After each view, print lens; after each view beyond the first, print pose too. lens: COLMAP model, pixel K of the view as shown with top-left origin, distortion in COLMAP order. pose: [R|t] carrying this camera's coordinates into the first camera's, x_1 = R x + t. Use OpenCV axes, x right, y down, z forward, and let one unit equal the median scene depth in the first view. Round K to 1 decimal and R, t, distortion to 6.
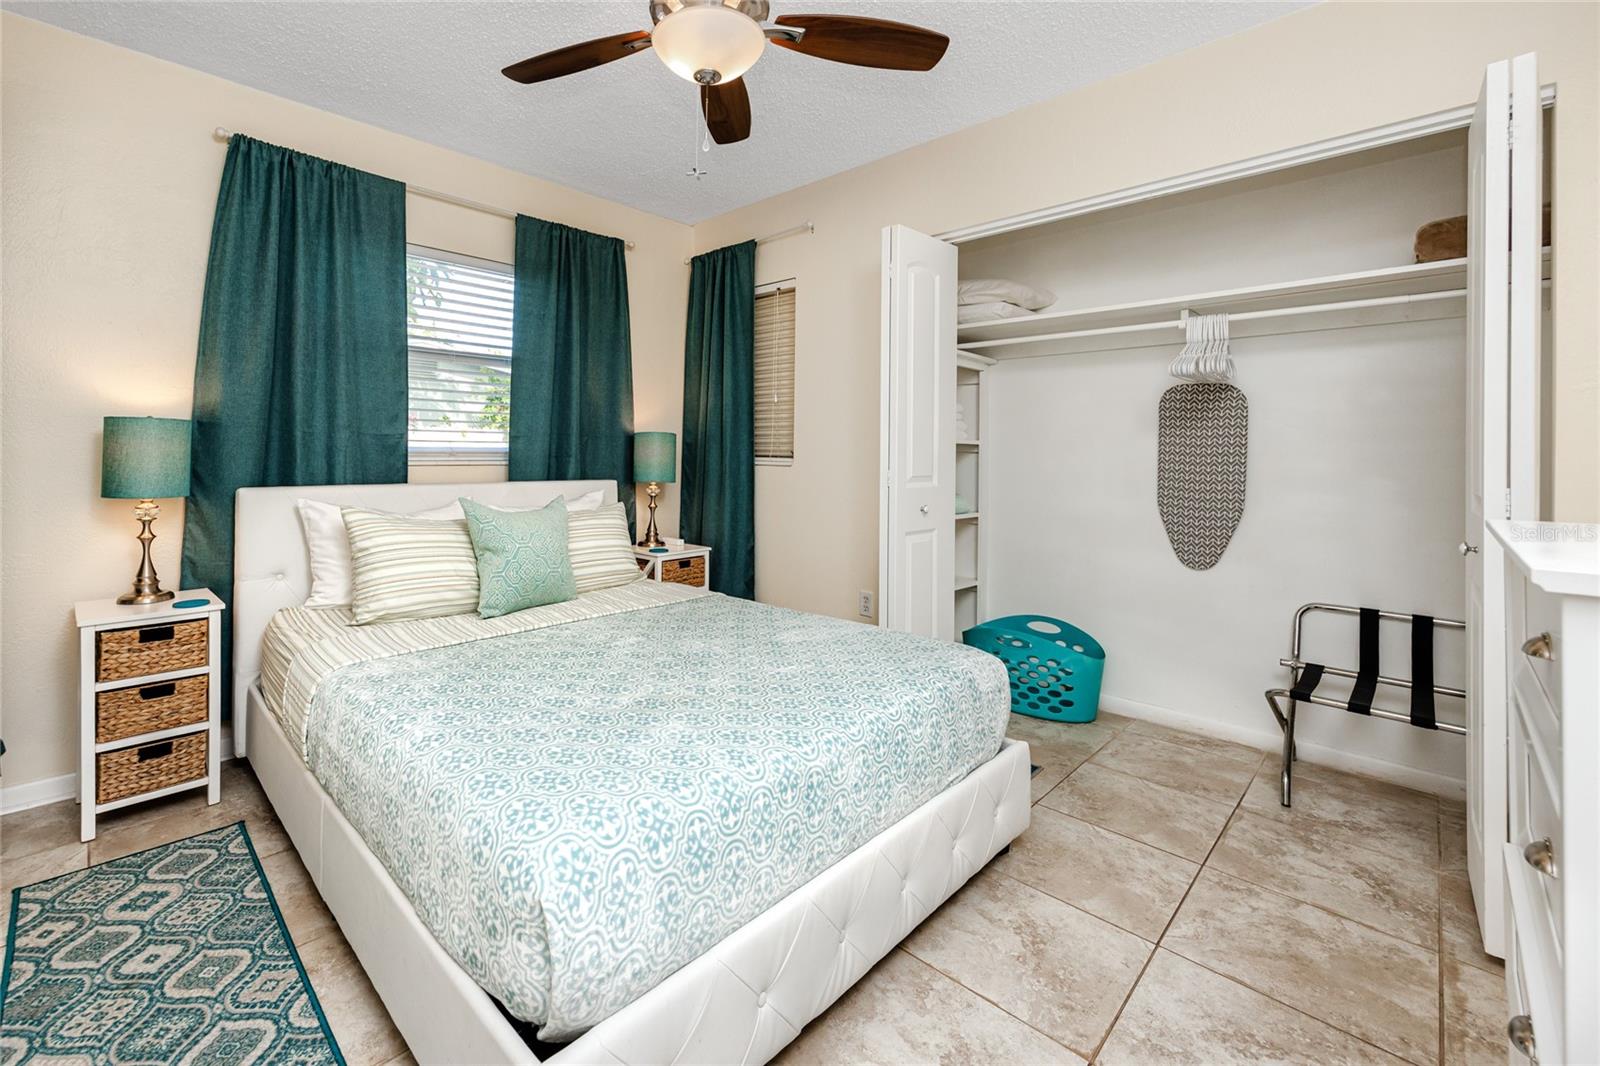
lens RADIAL K [[670.7, 0, 801.8], [0, 670.7, 461.8], [0, 0, 1]] dist [0.000426, 0.000112]
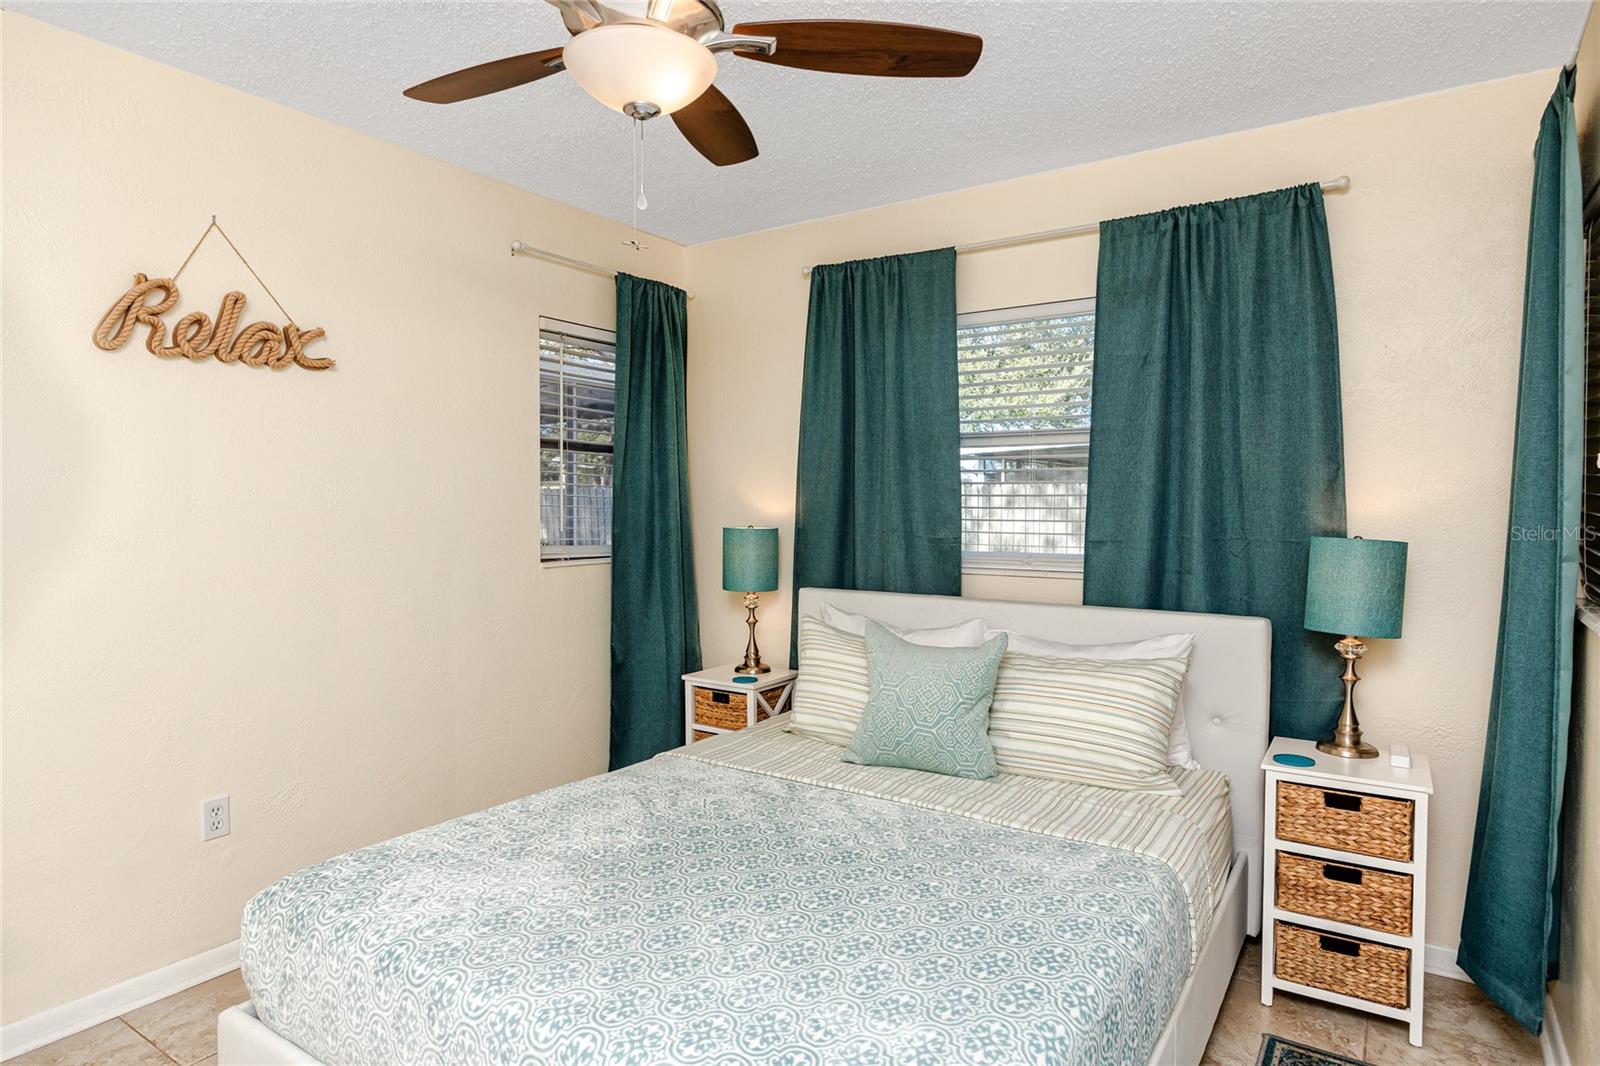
lens RADIAL K [[907.2, 0, 800.4], [0, 907.2, 552.0], [0, 0, 1]] dist [0.015960, 0.000398]
pose [[0.157215, -0.015674, -0.987440, 0.503458], [-0.059464, 0.997910, -0.025307, 0.017710], [0.985772, 0.062696, 0.155955, 0.615654]]
